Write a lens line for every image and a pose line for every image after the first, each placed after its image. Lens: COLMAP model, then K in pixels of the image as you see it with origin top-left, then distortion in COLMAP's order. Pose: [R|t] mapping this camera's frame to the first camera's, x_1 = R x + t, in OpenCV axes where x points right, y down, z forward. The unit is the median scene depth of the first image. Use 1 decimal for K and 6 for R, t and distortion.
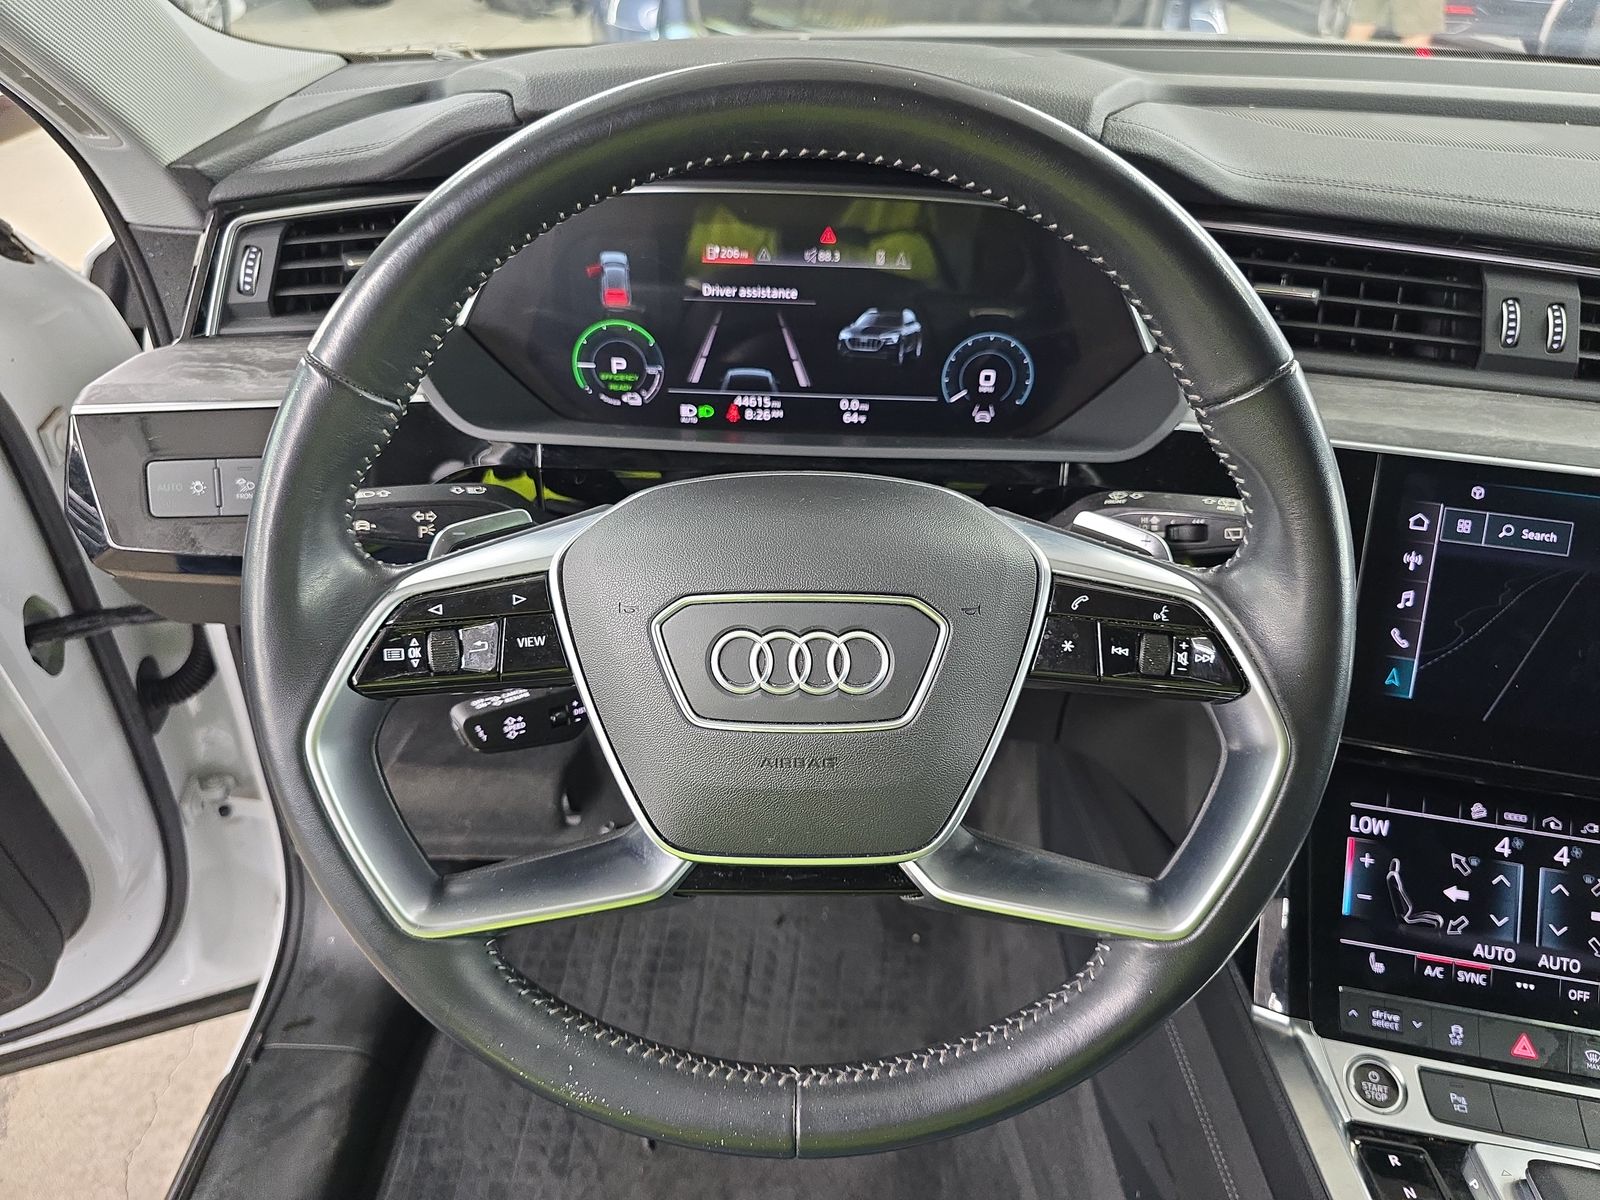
lens RADIAL K [[1135.3, 0, 807.4], [0, 1135.3, 597.8], [0, 0, 1]] dist [0.015087, -0.018517]
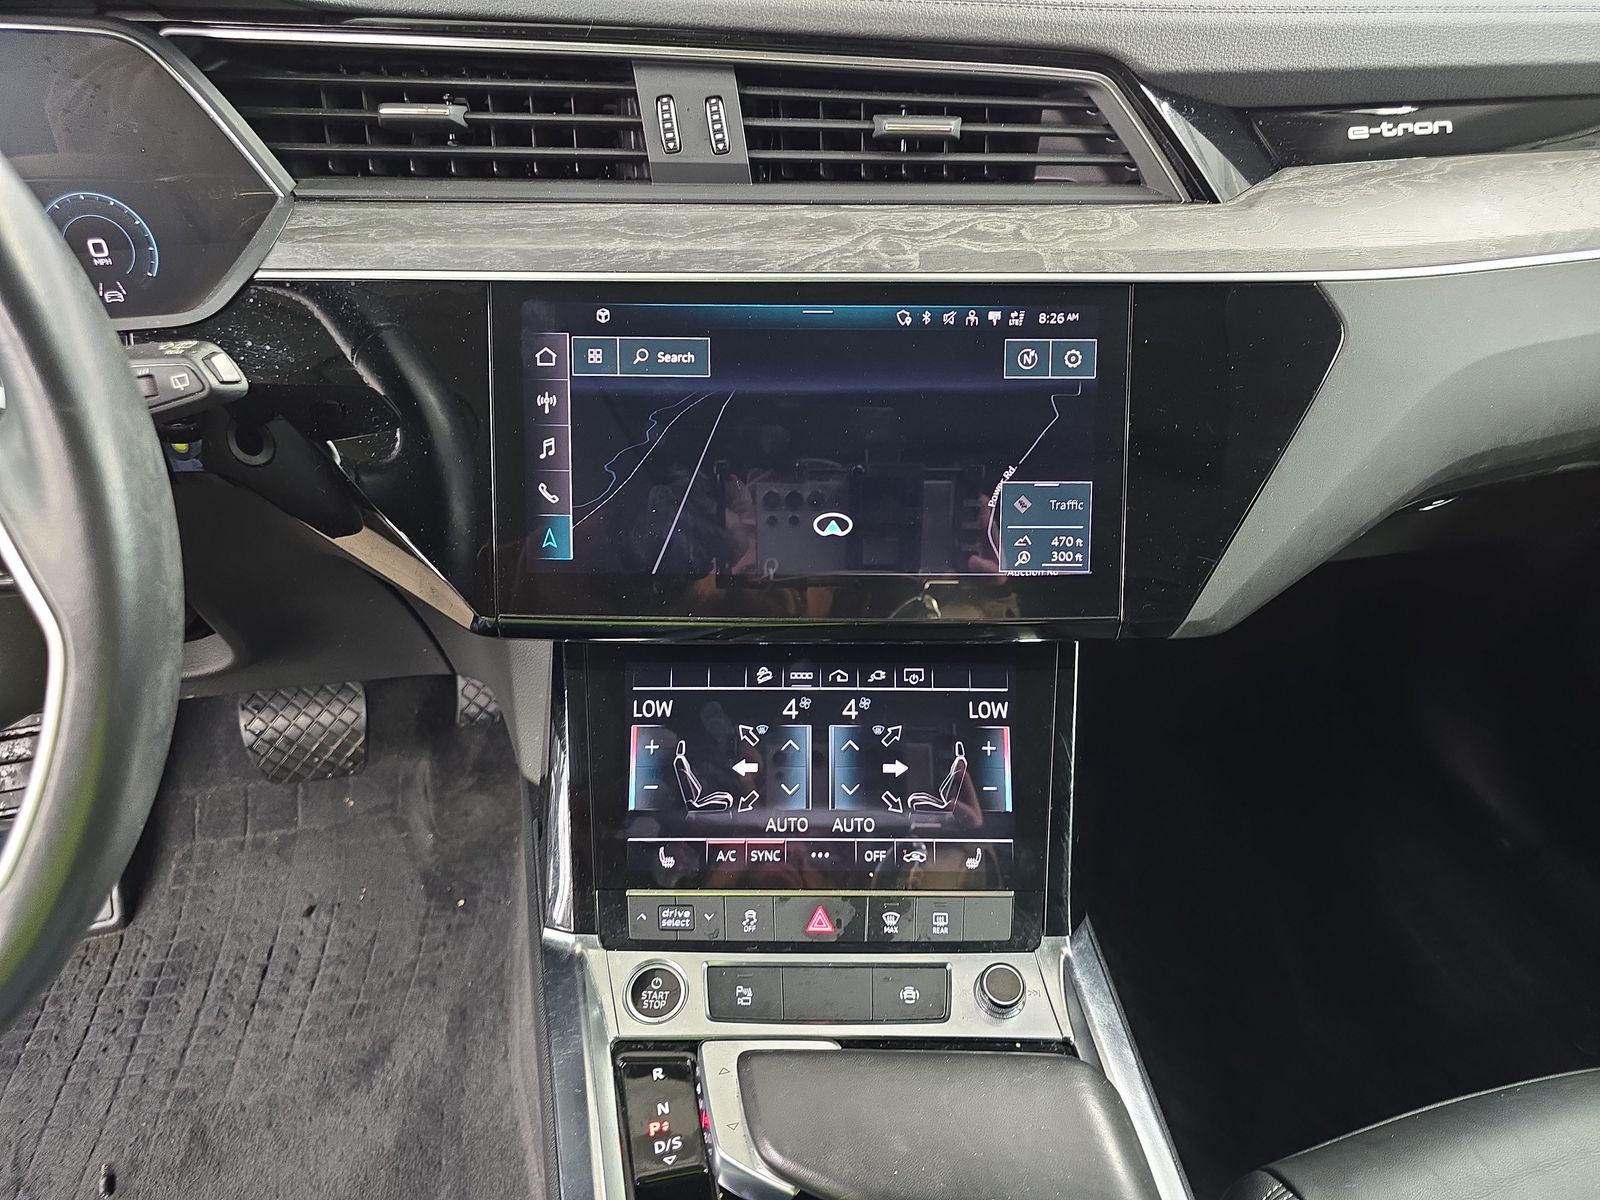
lens RADIAL K [[1124.7, 0, 804.6], [0, 1124.7, 591.4], [0, 0, 1]] dist [0.039876, -0.025957]
pose [[0.982485, -0.139828, 0.123168, 0.530764], [0.136058, 0.989951, 0.038549, 0.092297], [-0.127321, -0.021116, 0.991637, 0.101562]]
